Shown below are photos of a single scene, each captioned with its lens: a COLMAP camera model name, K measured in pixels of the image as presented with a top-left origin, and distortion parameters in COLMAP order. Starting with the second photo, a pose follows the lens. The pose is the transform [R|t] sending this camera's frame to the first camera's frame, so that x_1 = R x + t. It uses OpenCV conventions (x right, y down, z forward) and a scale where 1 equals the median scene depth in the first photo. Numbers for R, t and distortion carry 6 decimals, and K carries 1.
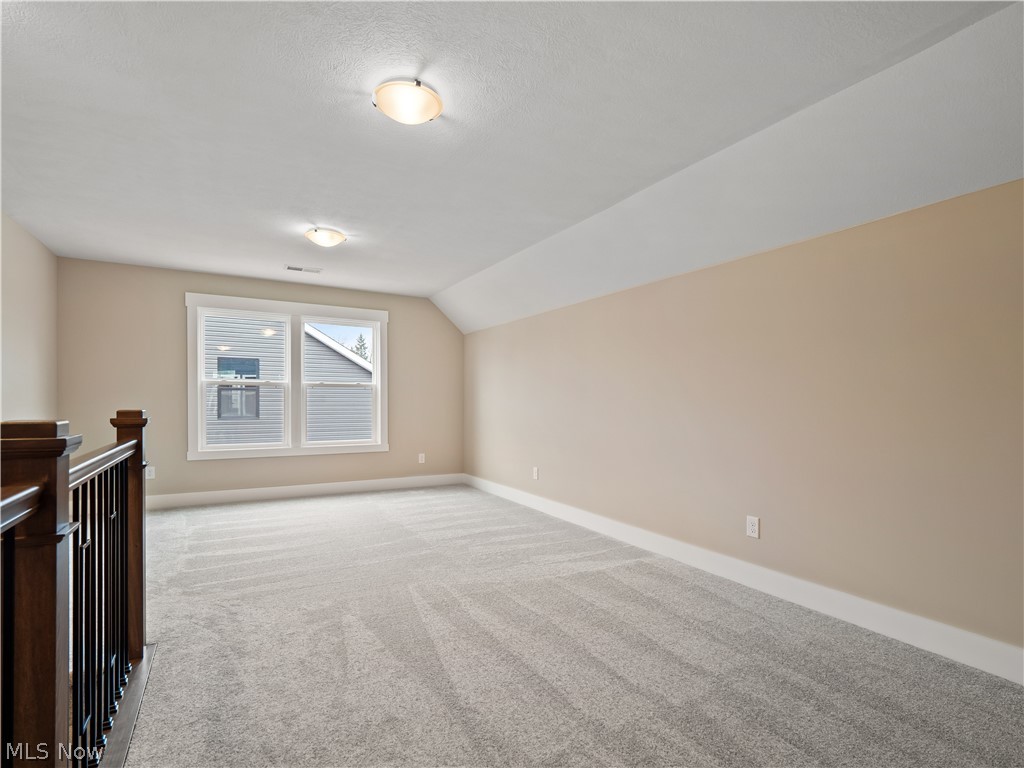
lens RADIAL K [[504.5, 0, 511.6], [0, 504.5, 405.8], [0, 0, 1]] dist [-0.002848, -0.005206]
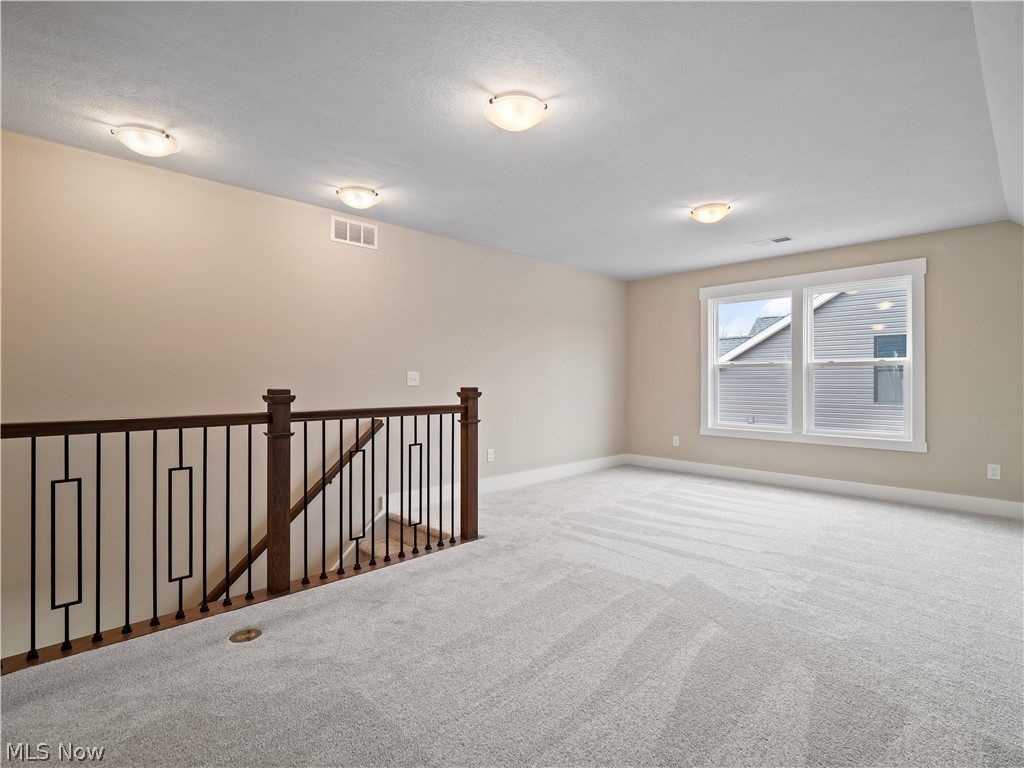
lens RADIAL K [[504.5, 0, 510.5], [0, 504.5, 381.7], [0, 0, 1]] dist [-0.002848, -0.005206]
pose [[0.236826, -0.001762, -0.971551, 0.505916], [-0.011134, 0.999928, -0.004528, -0.001872], [0.971488, 0.011890, 0.236789, 0.421588]]
